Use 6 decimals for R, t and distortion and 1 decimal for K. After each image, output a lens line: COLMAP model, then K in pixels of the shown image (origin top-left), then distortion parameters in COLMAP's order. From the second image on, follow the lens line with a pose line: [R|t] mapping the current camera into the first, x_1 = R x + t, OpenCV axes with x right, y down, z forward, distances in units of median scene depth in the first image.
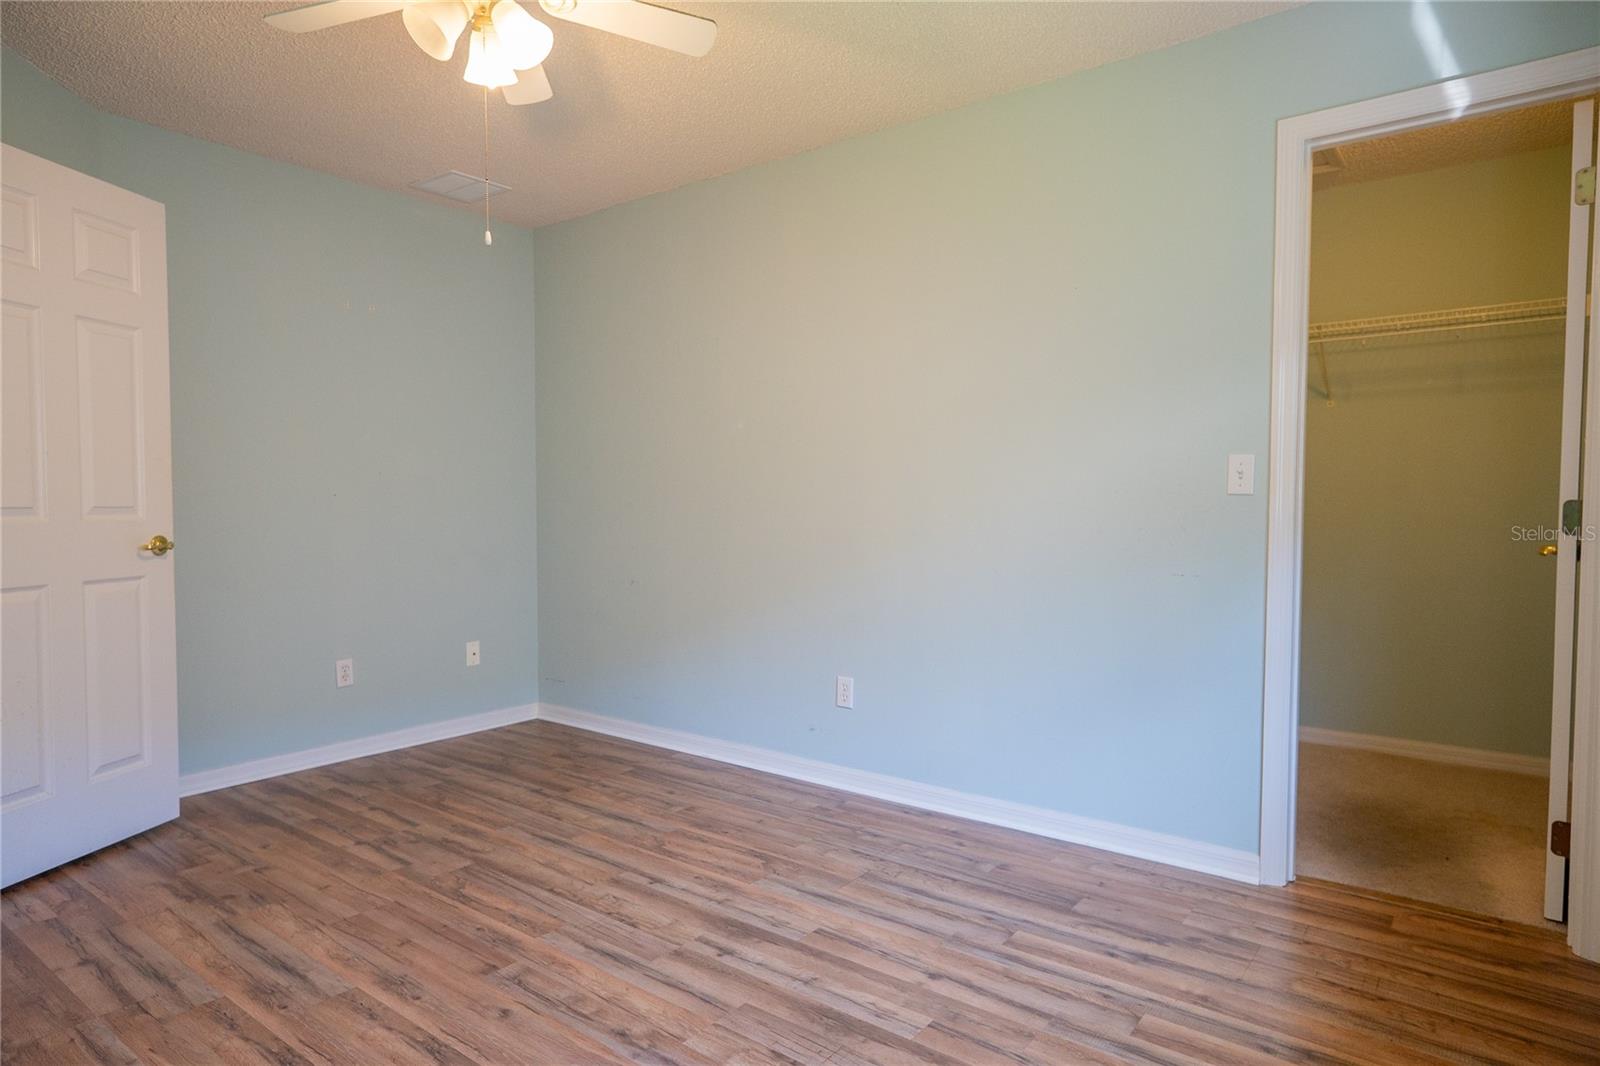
lens RADIAL K [[938.5, 0, 799.3], [0, 938.5, 525.7], [0, 0, 1]] dist [-0.015735, 0.022336]
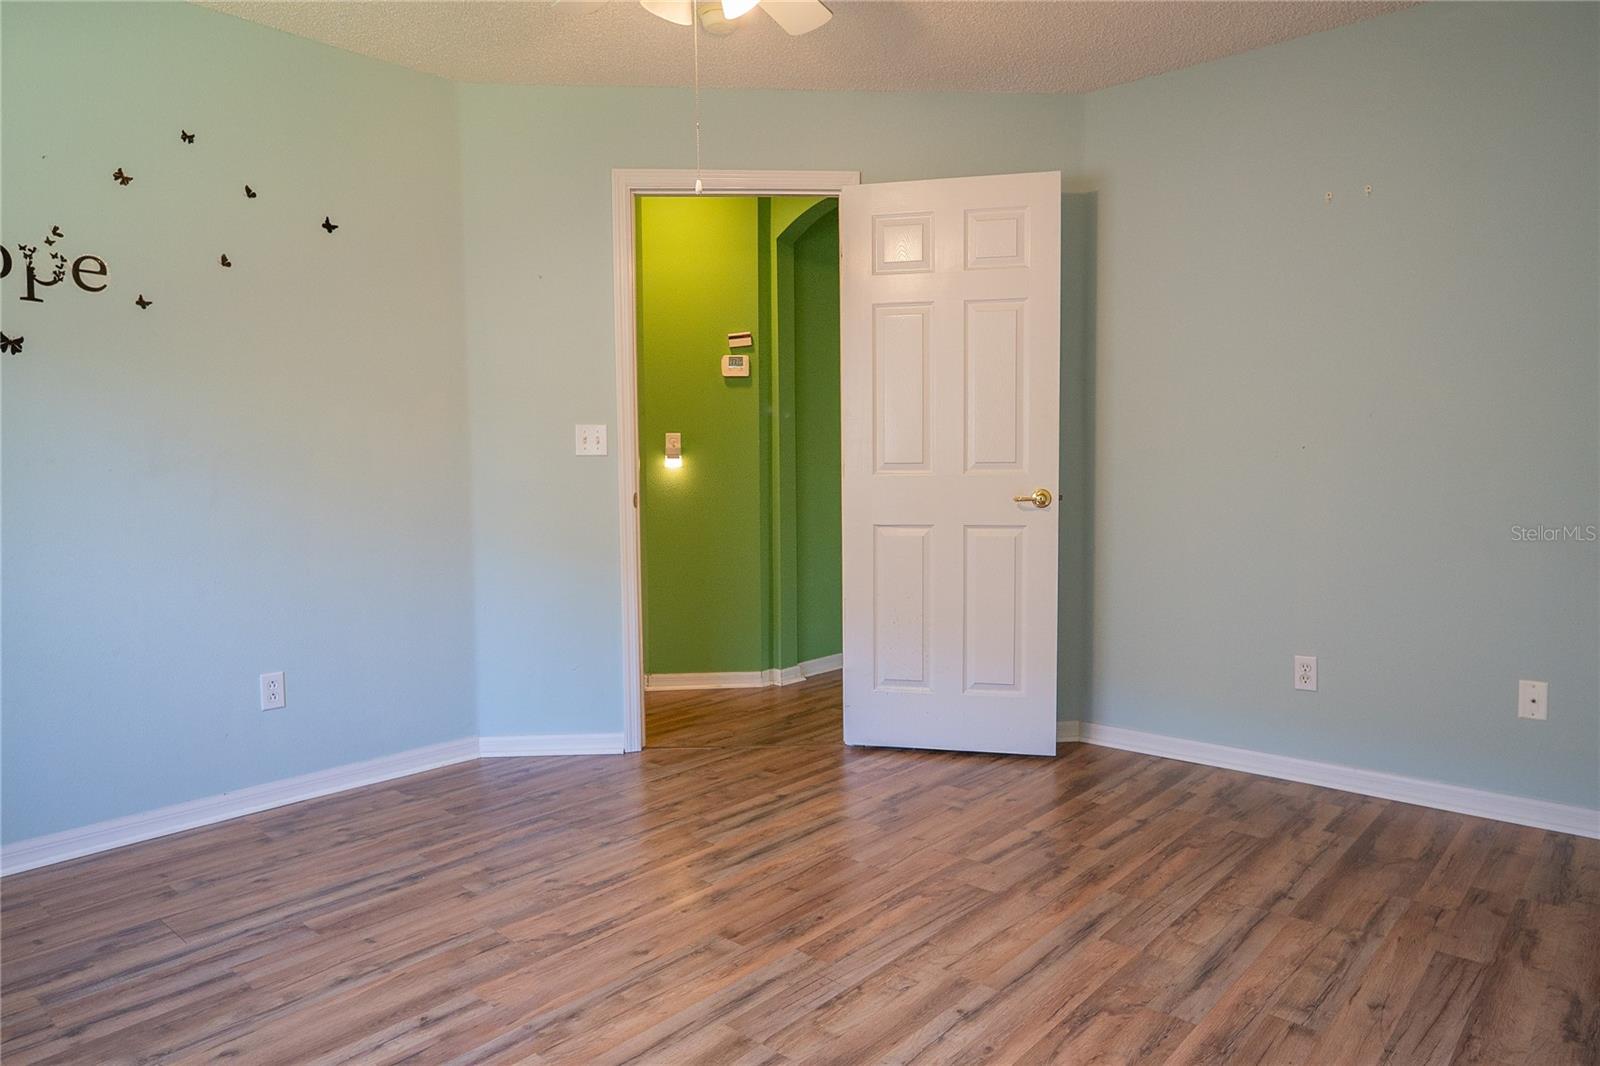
lens RADIAL K [[1015.9, 0, 792.2], [0, 1015.9, 532.2], [0, 0, 1]] dist [-0.000642, 0.004070]
pose [[-0.068900, 0.071846, -0.995033, 0.592518], [-0.017503, 0.997163, 0.073211, -0.024715], [0.997470, 0.022460, -0.067447, 0.953331]]
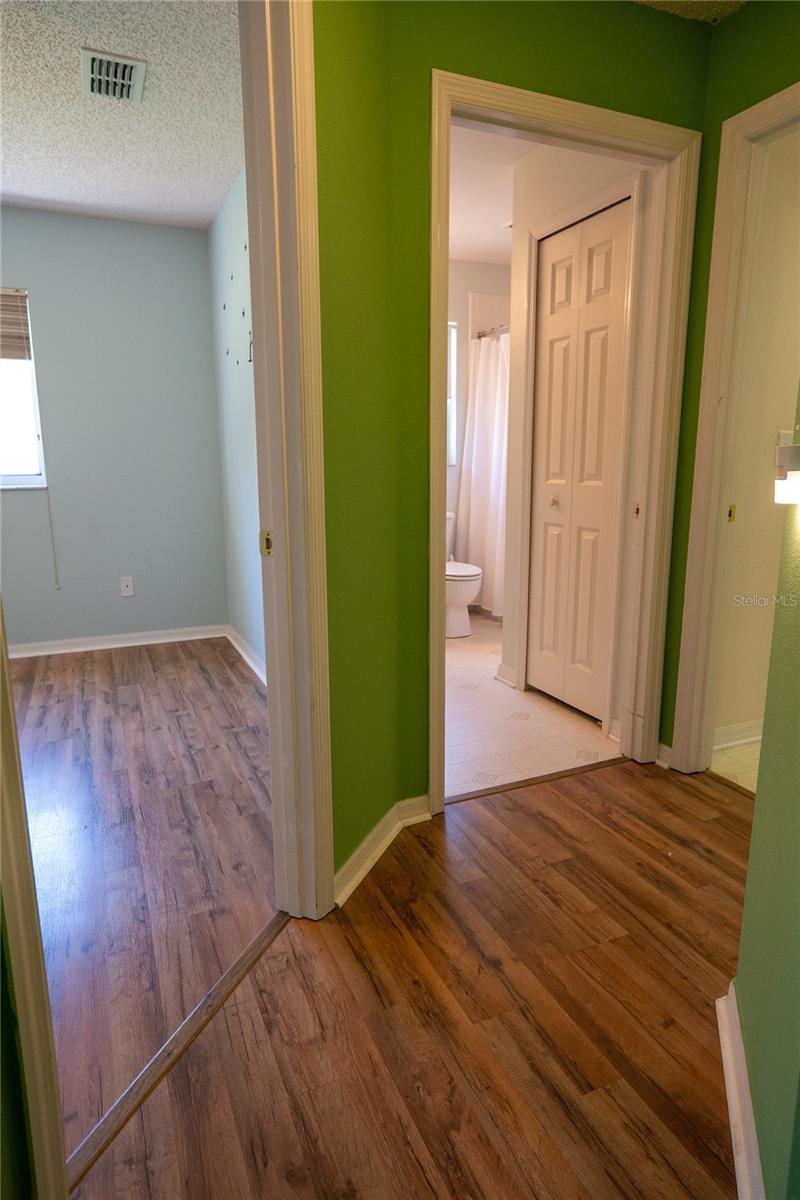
lens RADIAL K [[703.9, 0, 400.0], [0, 703.9, 600.0], [0, 0, 1]] dist [-0.015735, 0.022336]
pose [[-0.879710, -0.090381, 0.466843, -1.252254], [0.018513, 0.974516, 0.223553, -0.047676], [-0.475150, 0.205304, -0.855618, 1.116013]]
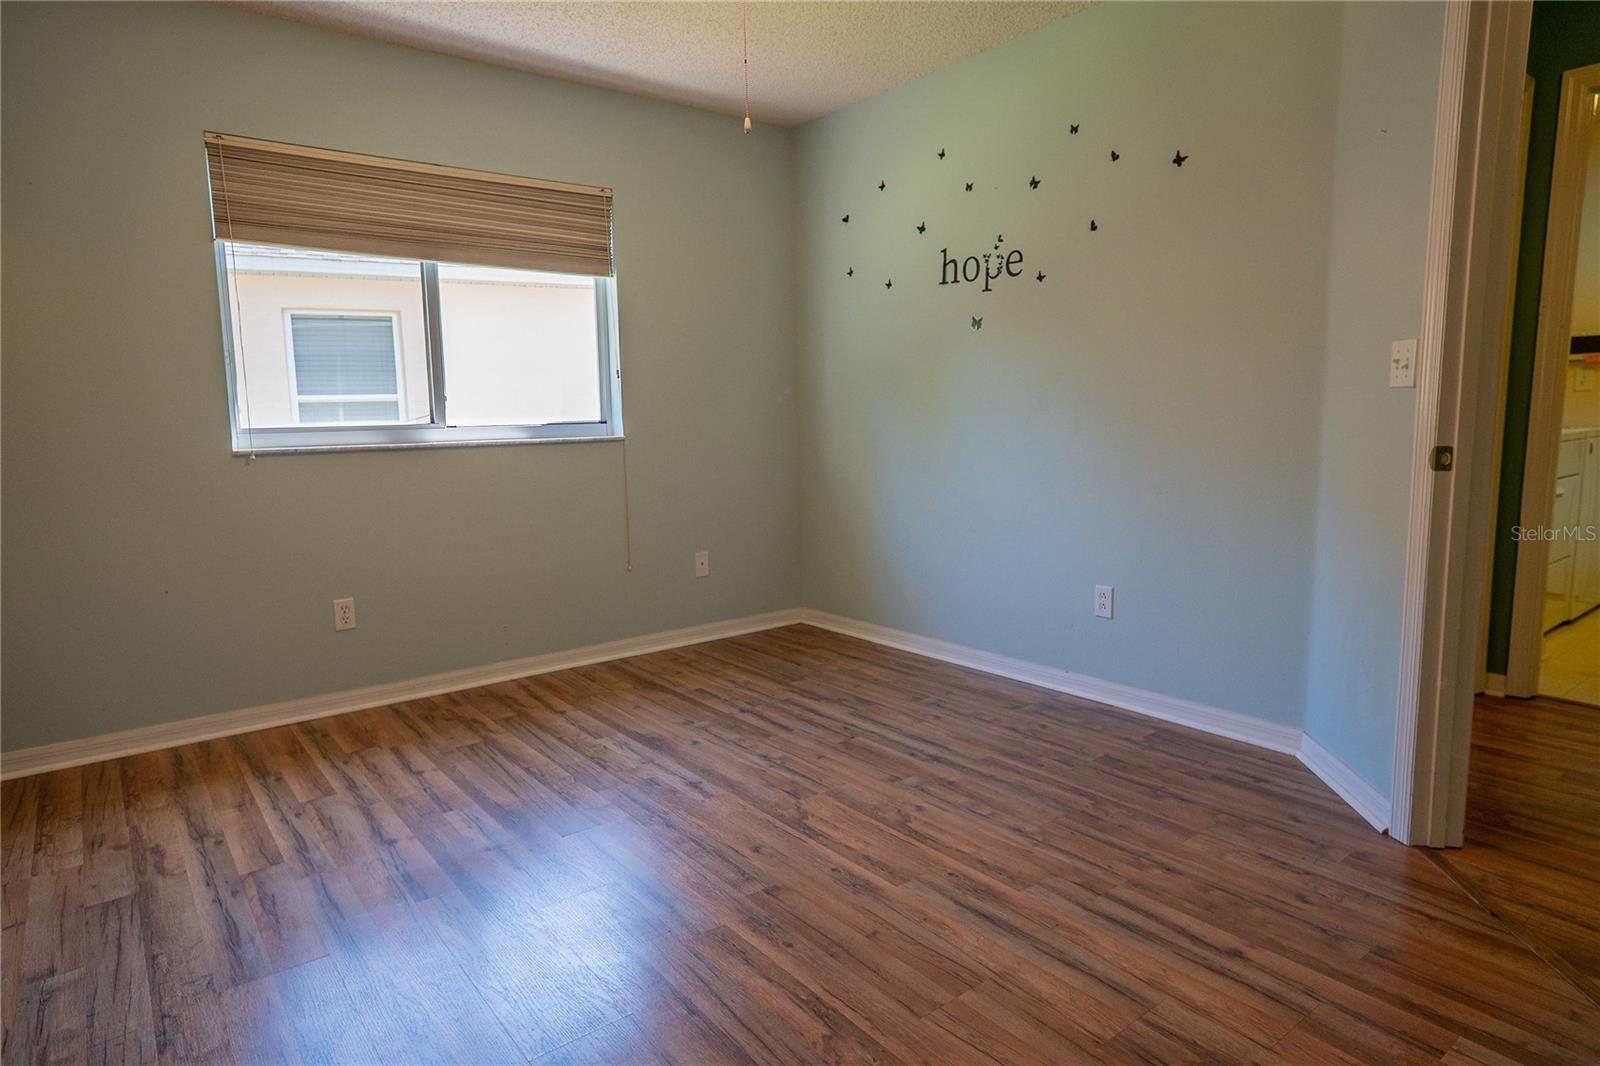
lens RADIAL K [[926.0, 0, 802.5], [0, 926.0, 532.2], [0, 0, 1]] dist [-0.020642, 0.028251]
pose [[-0.970016, -0.012110, 0.242739, -0.499166], [0.026626, 0.987451, 0.155663, -0.037563], [-0.241578, 0.157458, -0.957521, 1.567962]]
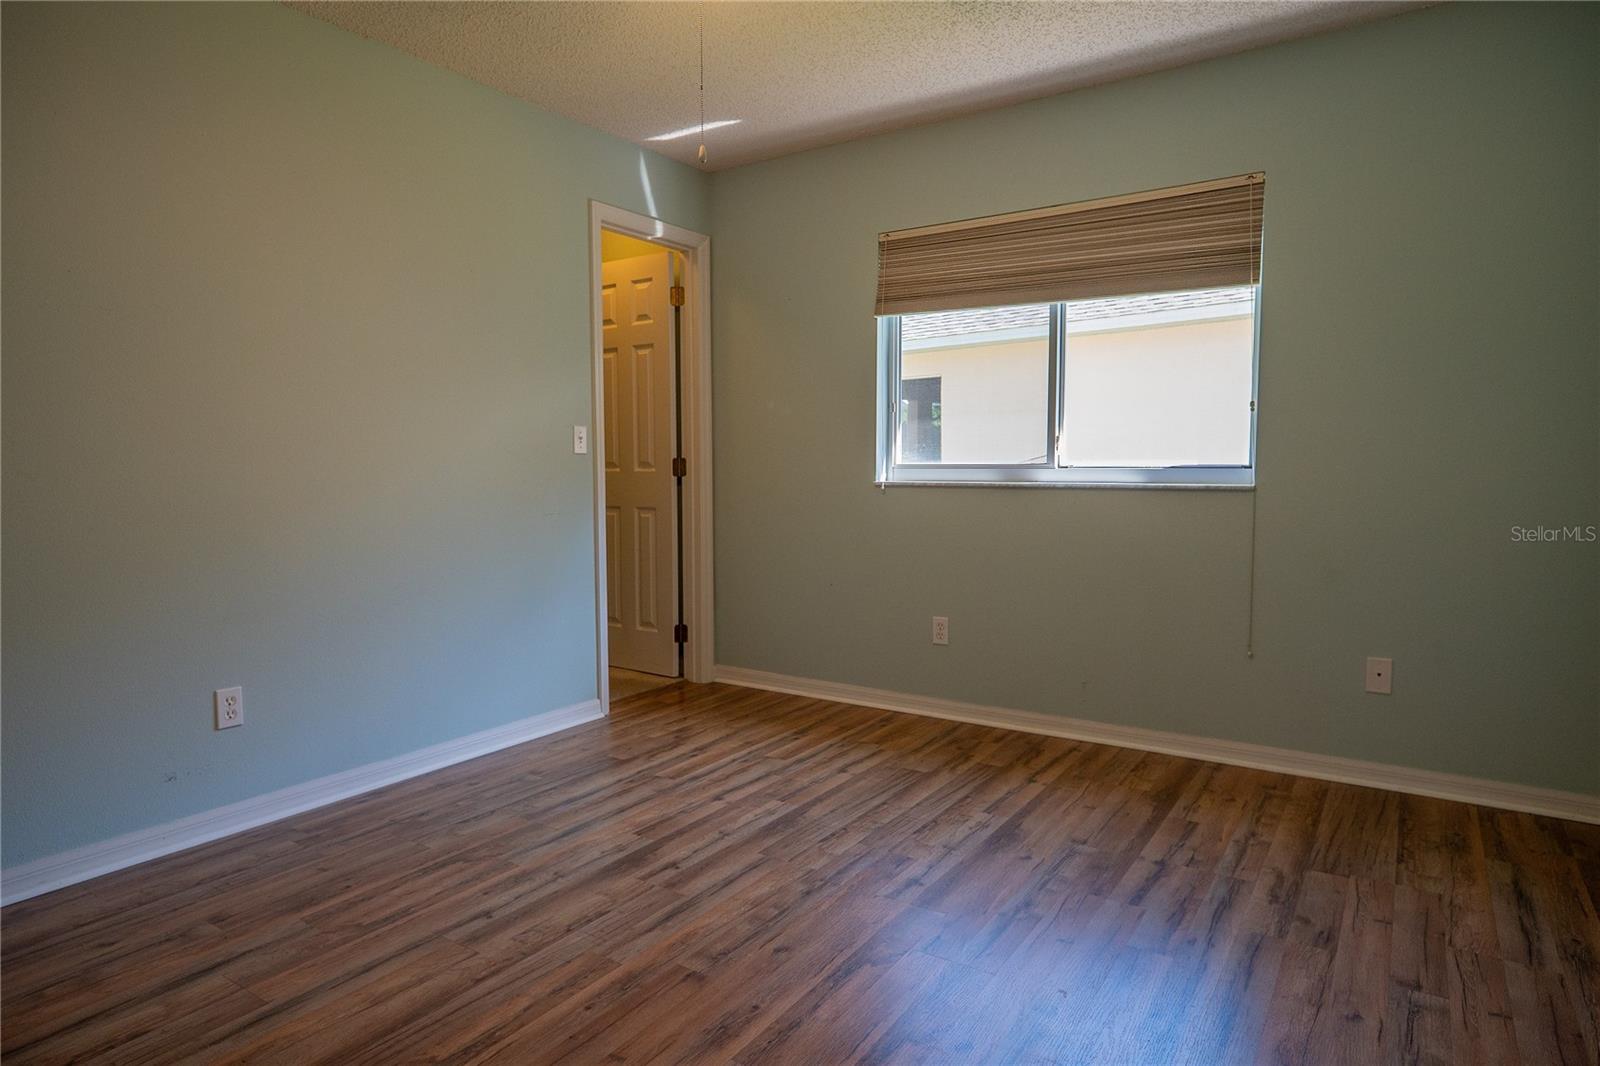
lens RADIAL K [[926.0, 0, 802.5], [0, 926.0, 532.2], [0, 0, 1]] dist [-0.020642, 0.028251]
pose [[-0.072242, -0.074013, 0.994637, -1.001376], [0.032437, 0.996541, 0.076511, -0.012193], [-0.996860, 0.037791, -0.069591, 0.795975]]
